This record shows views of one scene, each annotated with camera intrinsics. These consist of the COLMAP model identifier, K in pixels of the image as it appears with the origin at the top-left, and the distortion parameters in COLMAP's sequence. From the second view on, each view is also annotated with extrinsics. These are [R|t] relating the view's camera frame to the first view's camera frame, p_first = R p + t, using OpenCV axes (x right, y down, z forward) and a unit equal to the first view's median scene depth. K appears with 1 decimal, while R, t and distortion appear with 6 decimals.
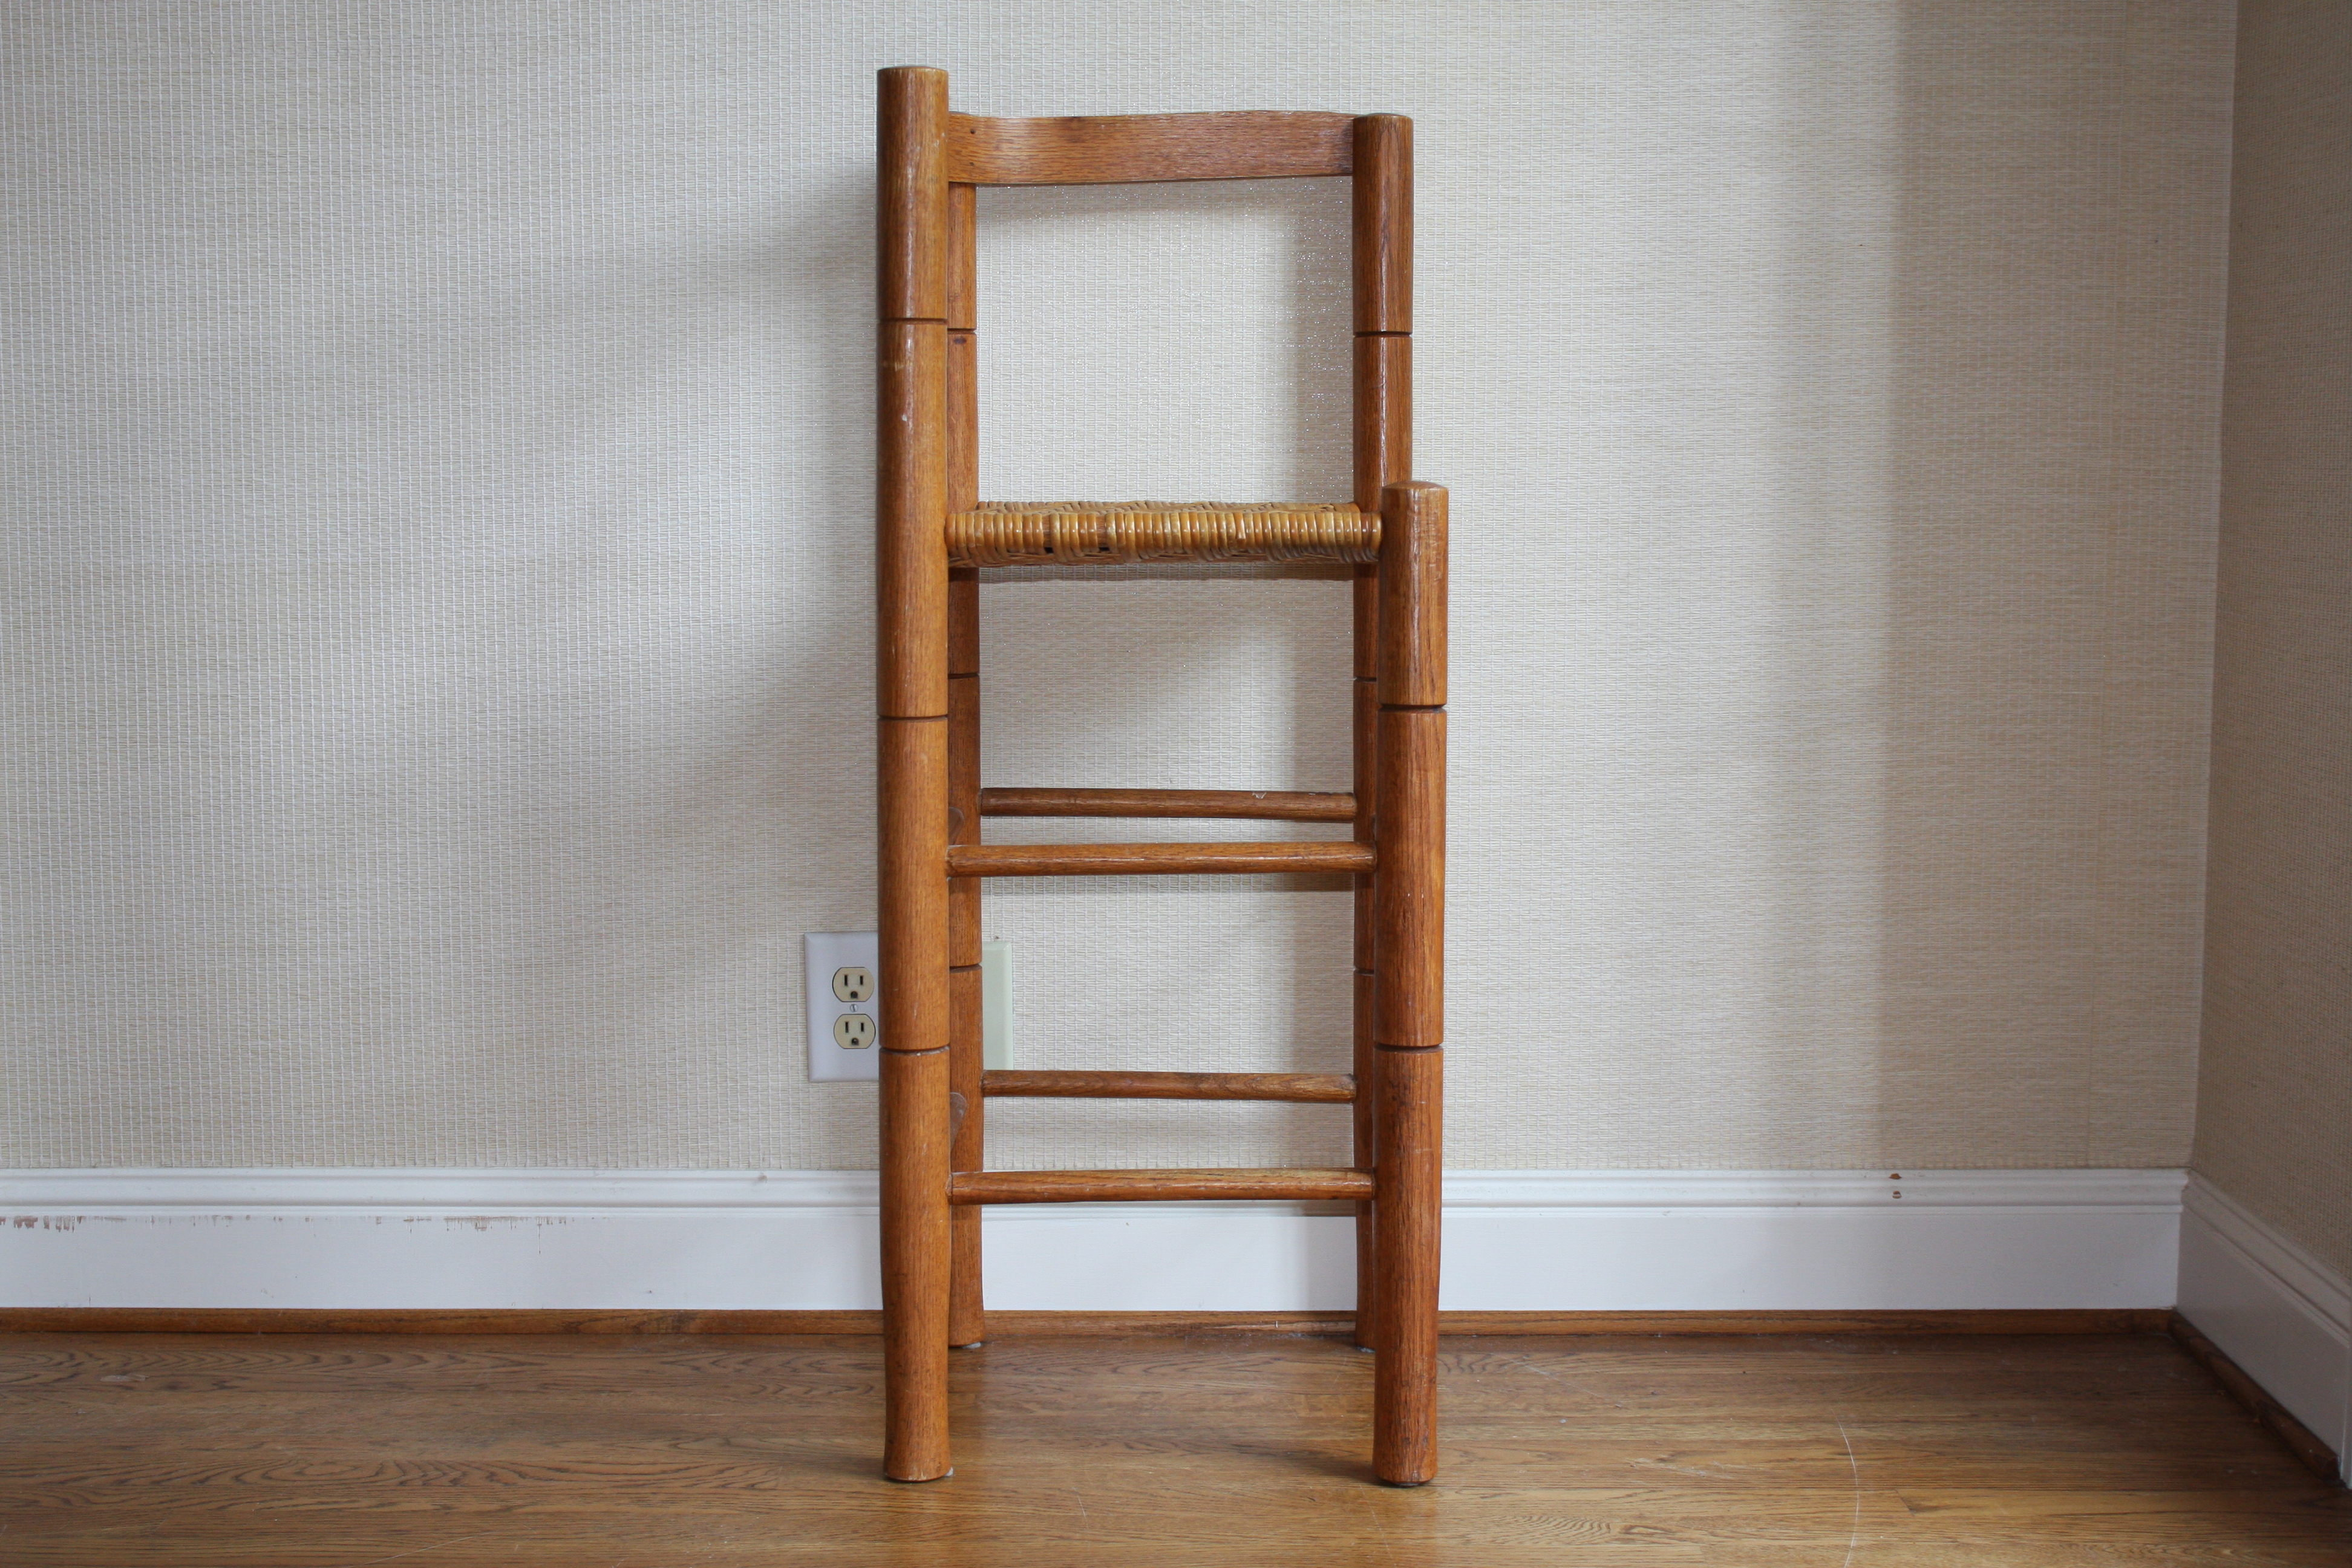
lens RADIAL K [[3326.3, 0, 1137.2], [0, 3326.3, 806.5], [0, 0, 1]] dist [-0.009233, 0.000000]
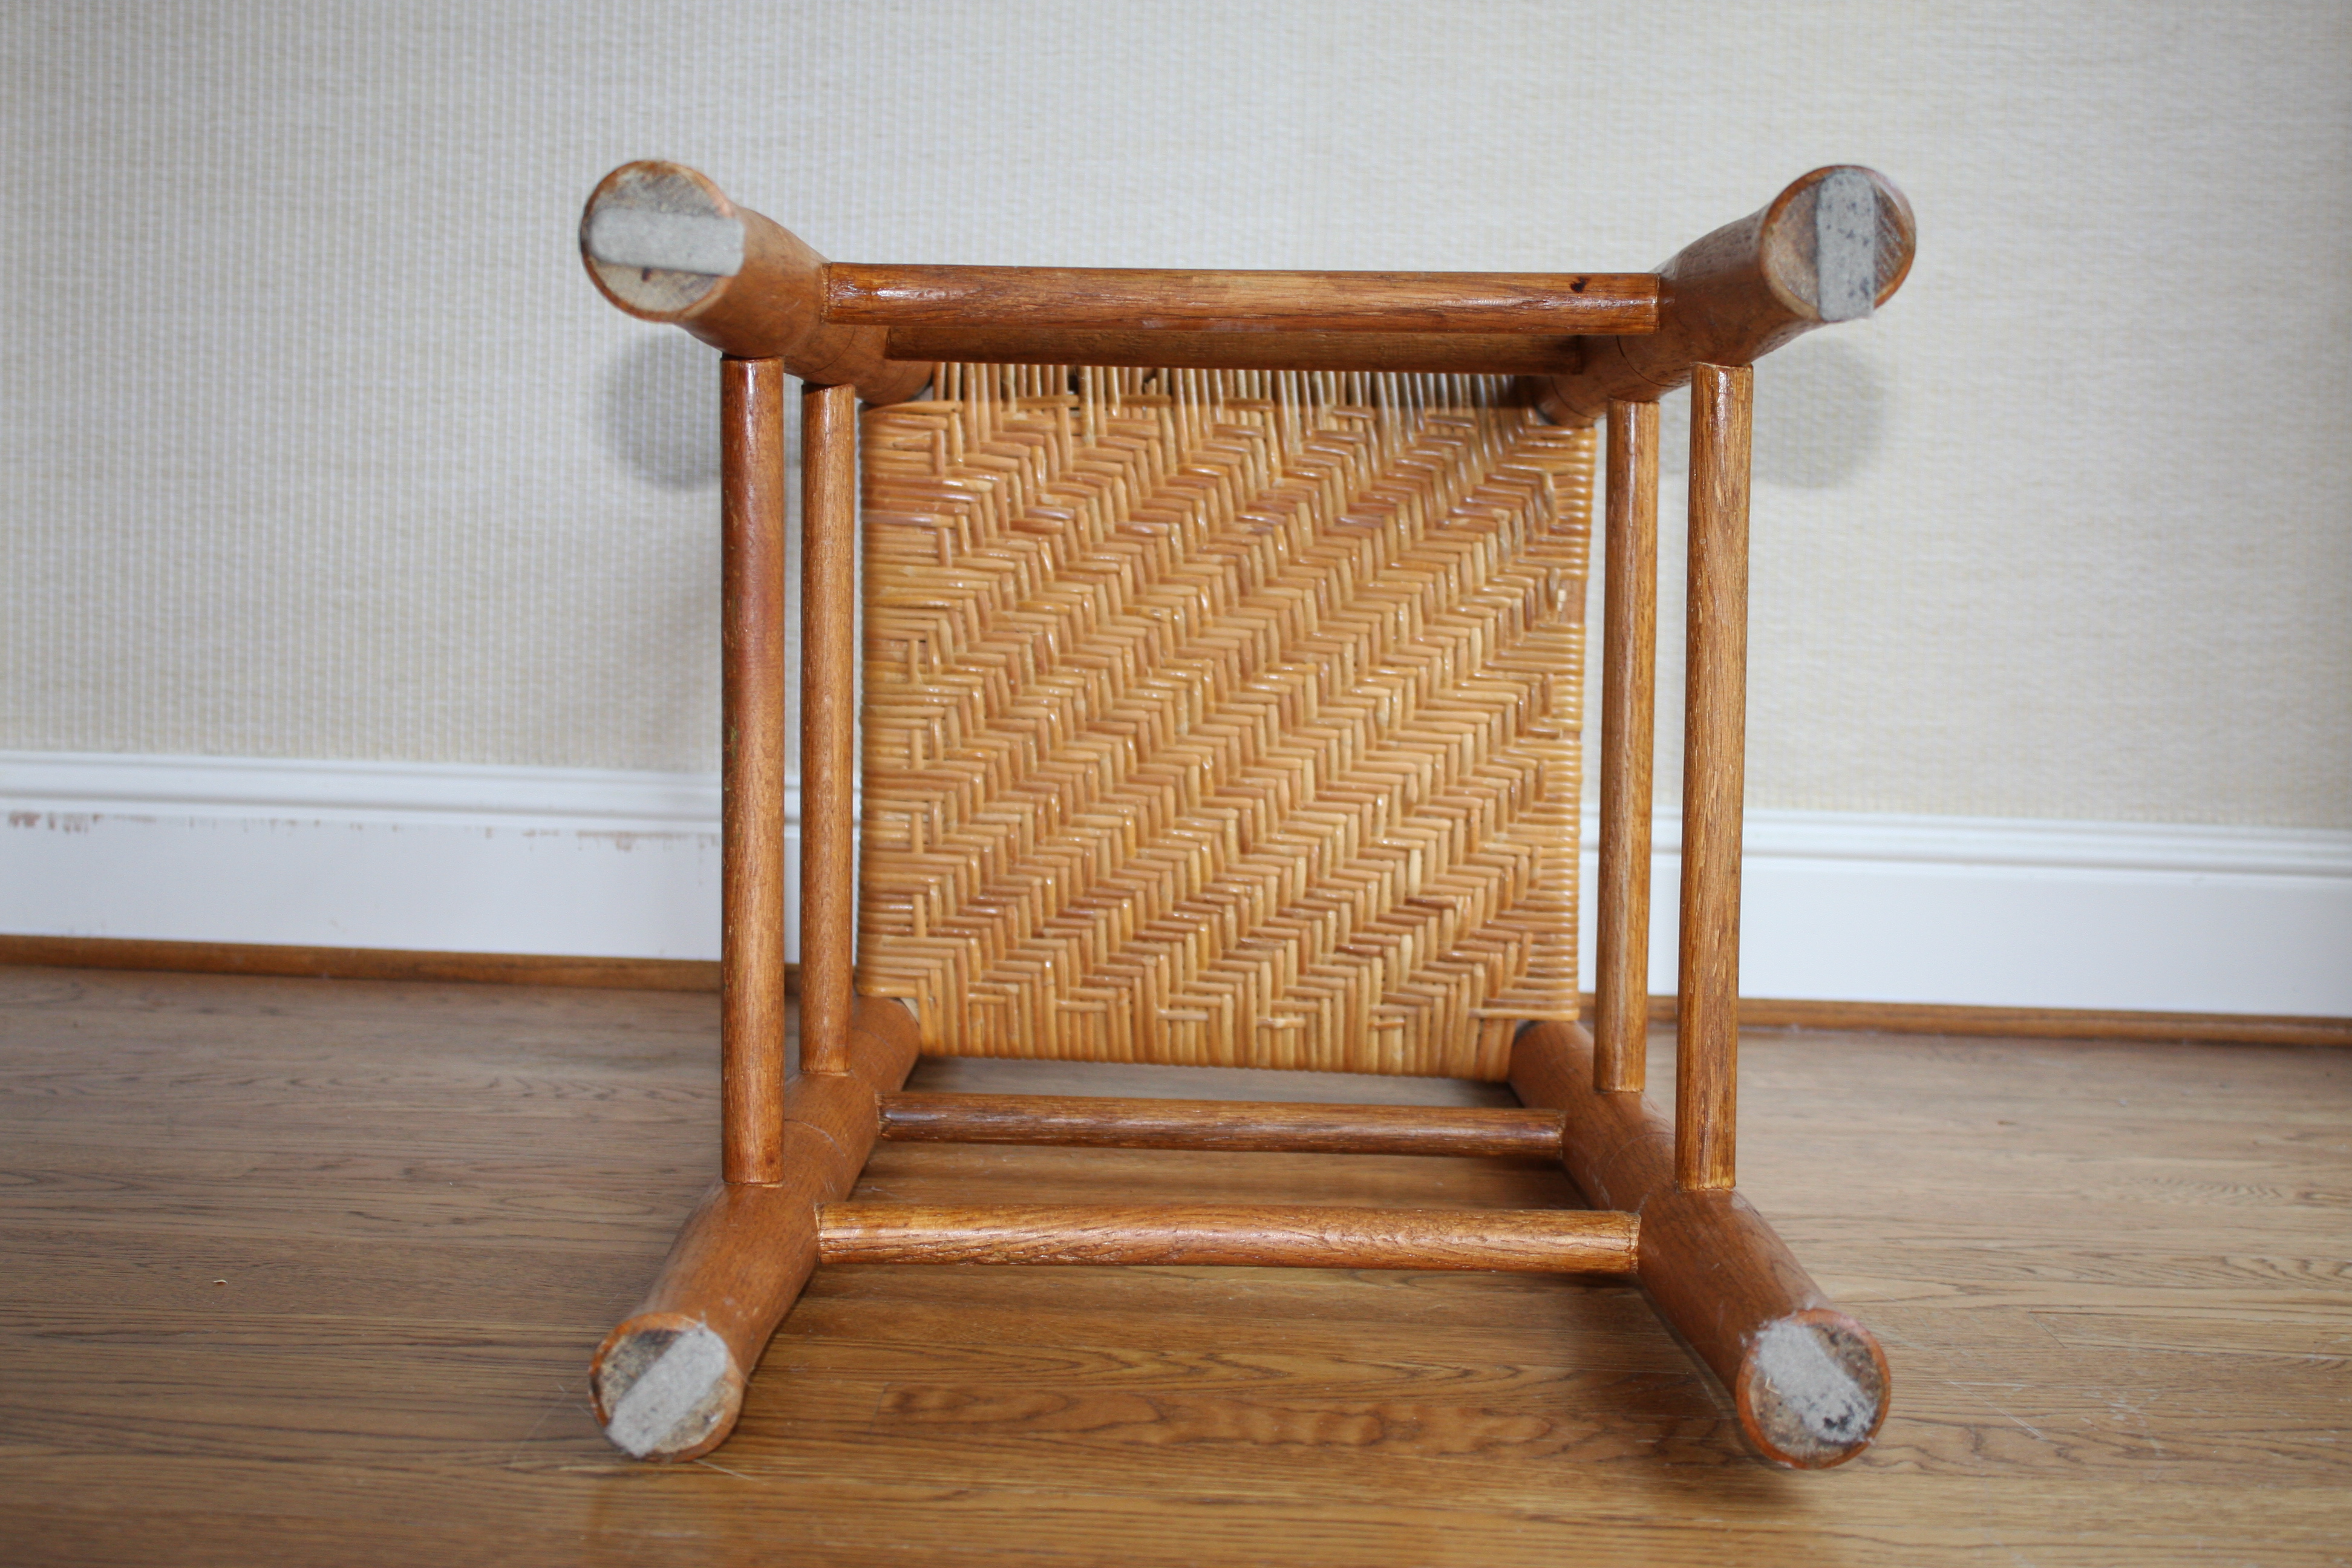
lens RADIAL K [[3195.4, 0, 1151.4], [0, 3195.4, 768.5], [0, 0, 1]] dist [-0.028357, 0.000000]
pose [[0.999343, 0.036247, -0.000668, -0.080418], [-0.036240, 0.998308, -0.045475, 0.141811], [-0.000981, 0.045469, 0.998965, 0.283640]]
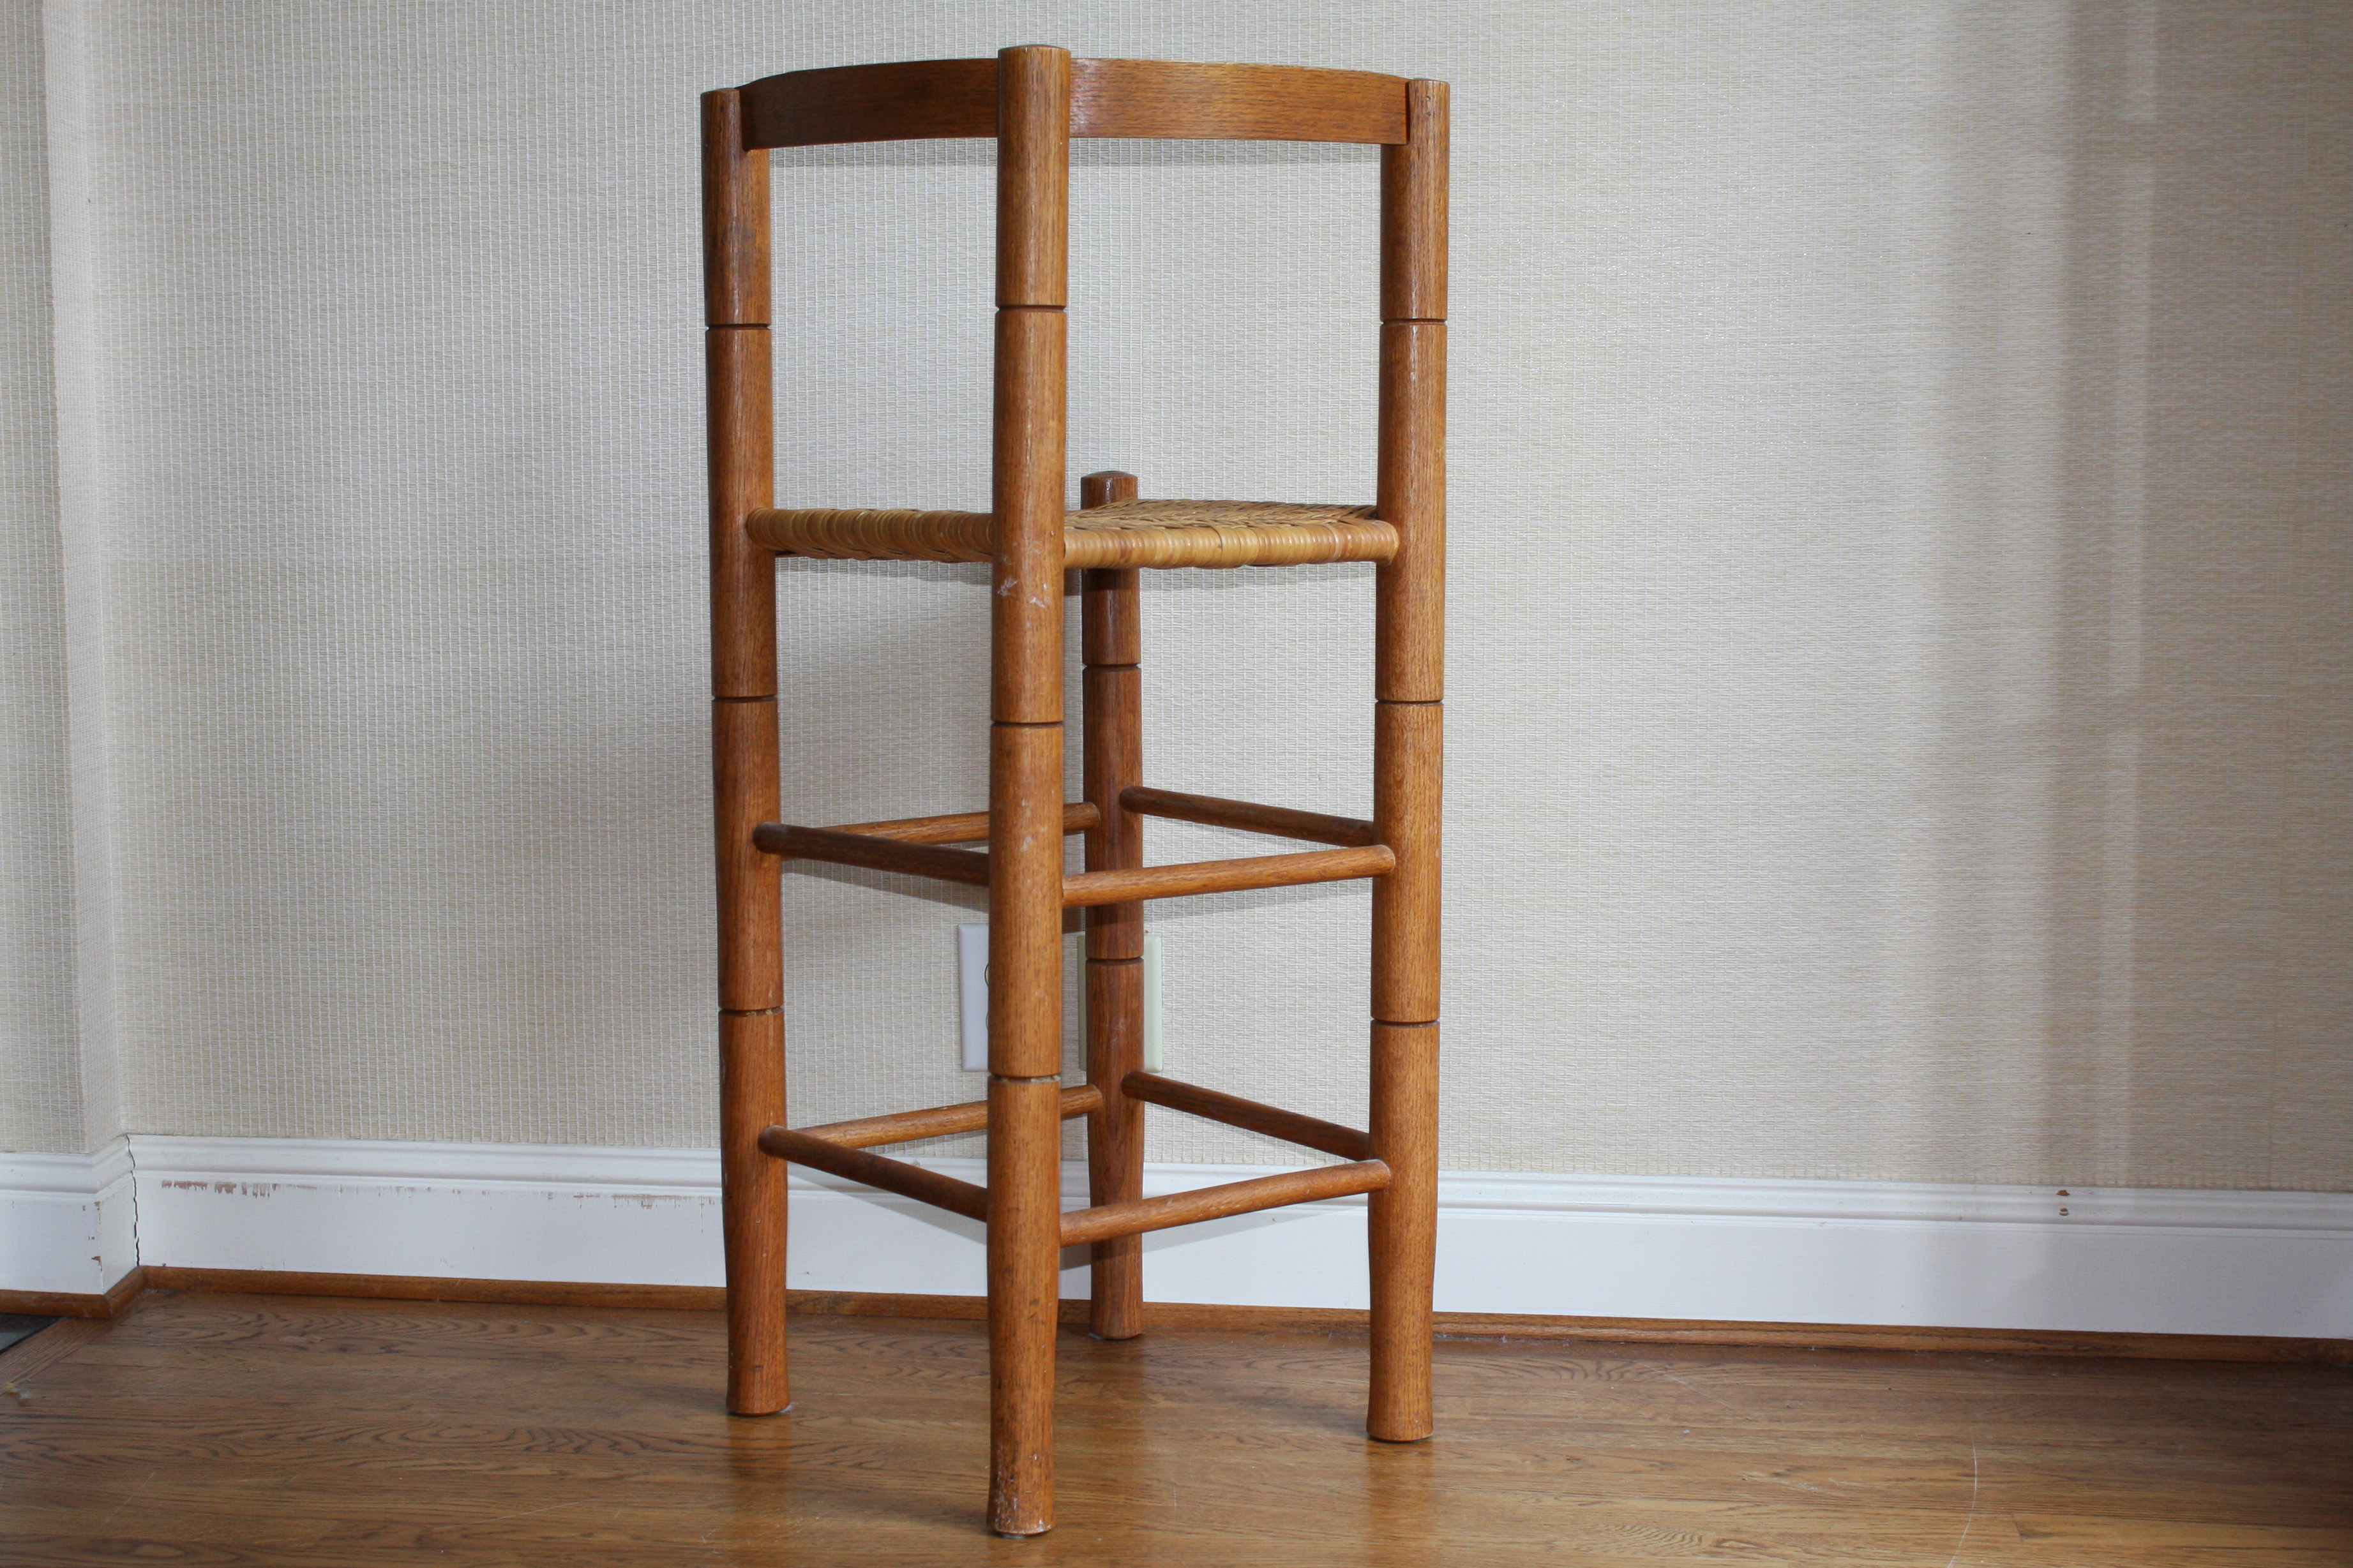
lens RADIAL K [[3338.6, 0, 1072.8], [0, 3338.6, 806.7], [0, 0, 1]] dist [-0.021819, 0.000000]
pose [[0.989572, 0.011143, -0.143609, 0.082487], [-0.010978, 0.999938, 0.001938, -0.000147], [0.143621, -0.000341, 0.989633, -0.002757]]
